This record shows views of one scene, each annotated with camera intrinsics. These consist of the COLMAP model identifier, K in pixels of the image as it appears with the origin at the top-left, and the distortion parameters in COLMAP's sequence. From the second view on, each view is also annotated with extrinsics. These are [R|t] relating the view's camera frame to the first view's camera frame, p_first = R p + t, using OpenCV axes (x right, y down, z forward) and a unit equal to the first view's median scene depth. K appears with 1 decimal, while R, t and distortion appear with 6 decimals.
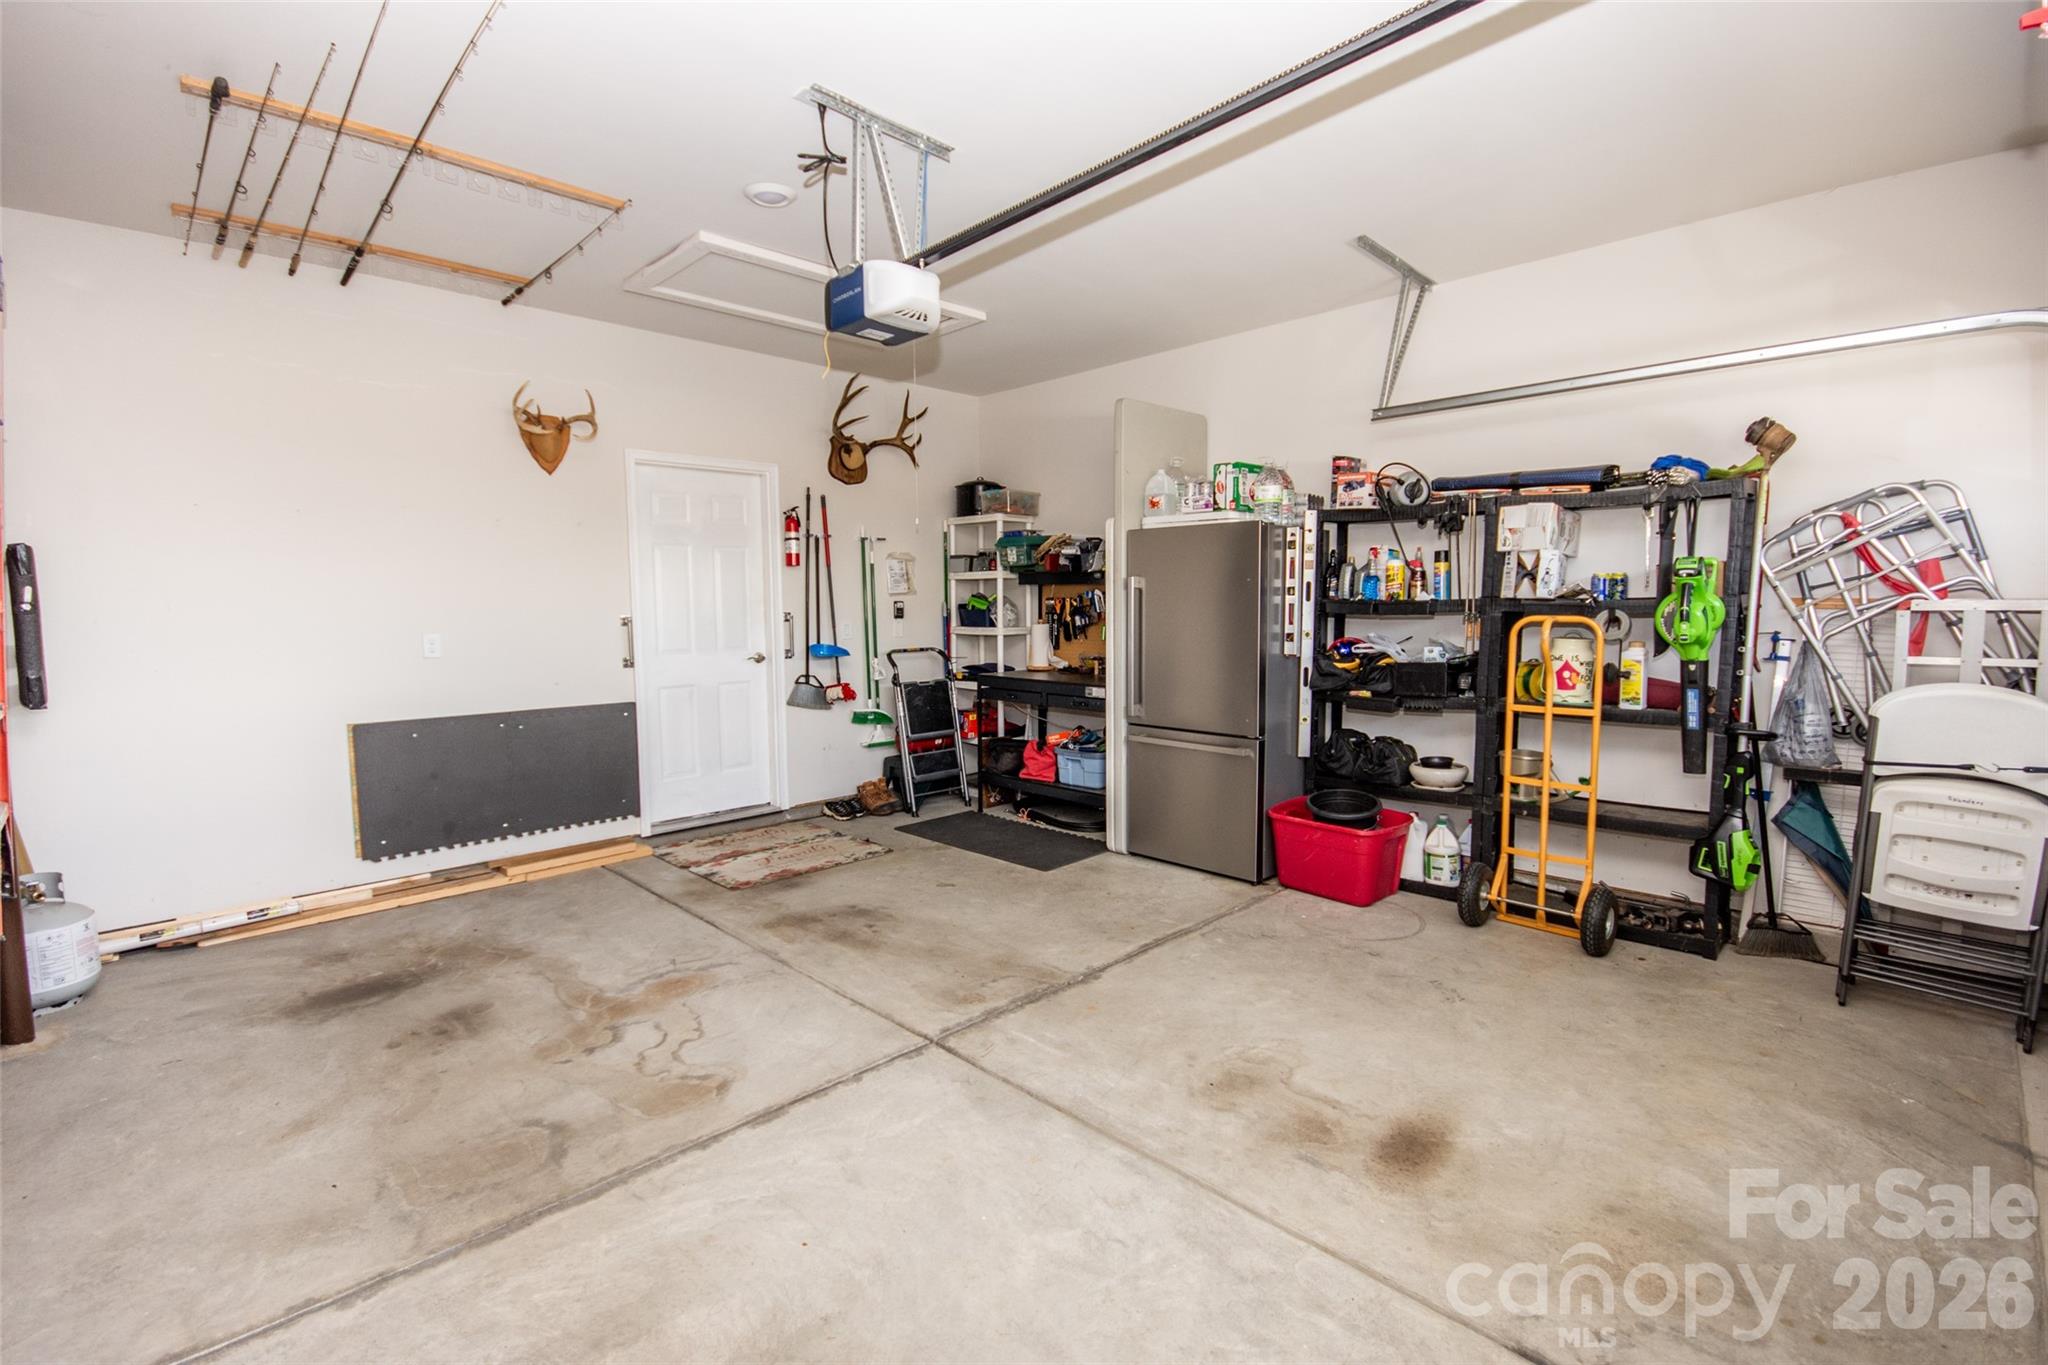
lens RADIAL K [[925.9, 0, 1025.4], [0, 925.9, 685.7], [0, 0, 1]] dist [-0.007366, -0.003521]
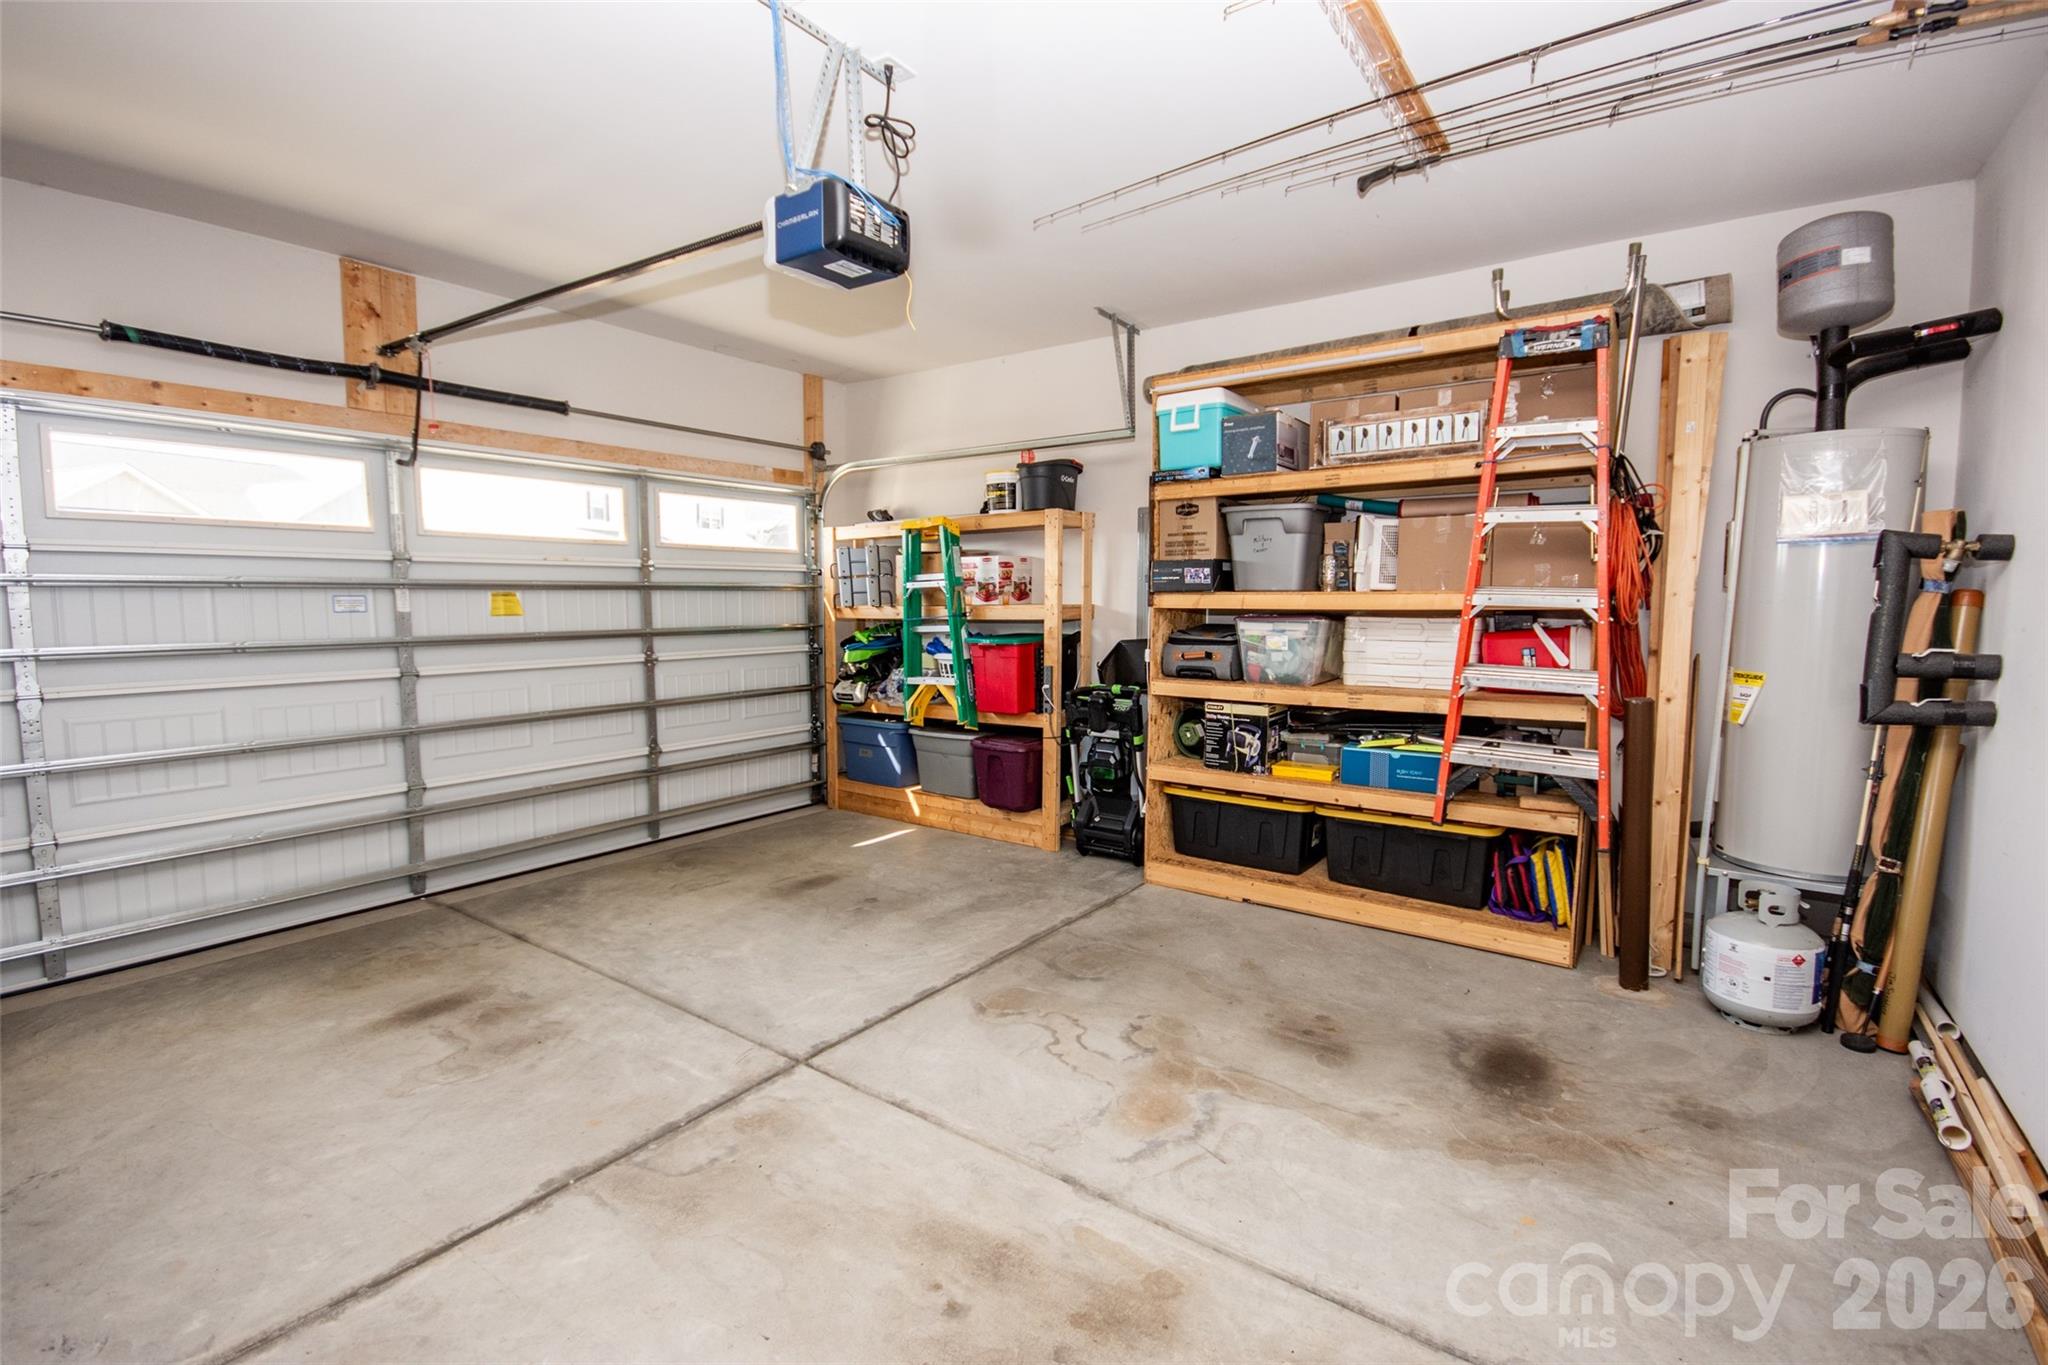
lens RADIAL K [[925.9, 0, 1024.4], [0, 925.9, 685.0], [0, 0, 1]] dist [-0.007366, -0.003521]
pose [[-0.987725, 0.016563, -0.155320, -0.178432], [-0.012045, 0.983325, 0.181457, -0.168092], [0.155735, 0.181101, -0.971056, 1.821199]]
